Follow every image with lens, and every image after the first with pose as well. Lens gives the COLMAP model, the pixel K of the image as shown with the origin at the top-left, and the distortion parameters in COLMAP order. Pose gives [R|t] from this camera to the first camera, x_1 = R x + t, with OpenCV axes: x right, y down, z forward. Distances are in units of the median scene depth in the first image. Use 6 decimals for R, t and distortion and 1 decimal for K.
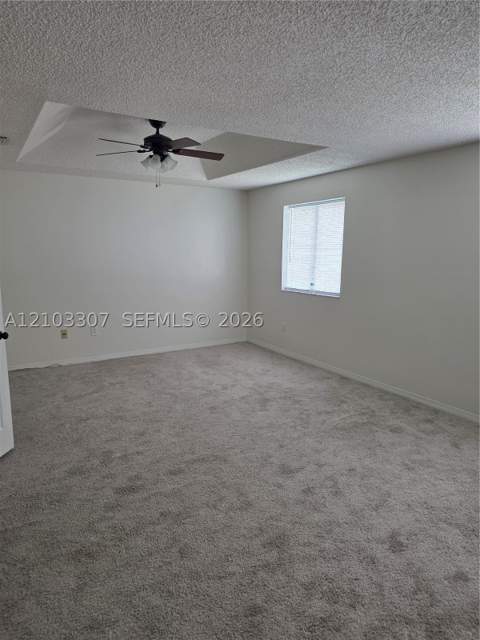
lens RADIAL K [[426.9, 0, 242.1], [0, 426.9, 318.8], [0, 0, 1]] dist [0.045790, -0.029406]
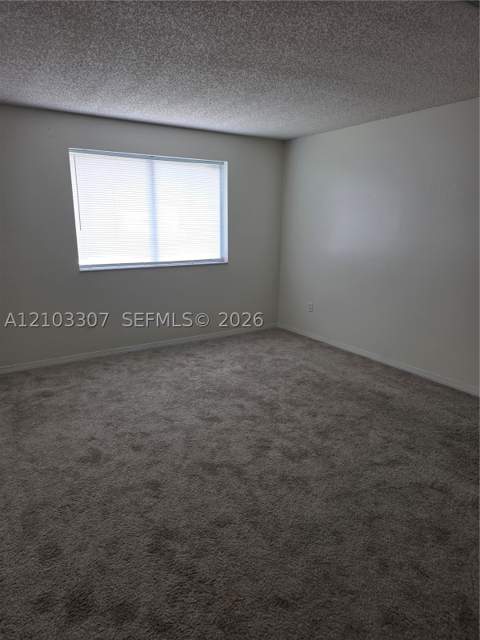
lens RADIAL K [[426.9, 0, 241.9], [0, 426.9, 321.5], [0, 0, 1]] dist [0.045790, -0.029406]
pose [[-0.037433, -0.244116, 0.969023, -0.766710], [0.166880, 0.954559, 0.246918, -0.092911], [-0.985266, 0.170953, 0.005006, 0.705995]]
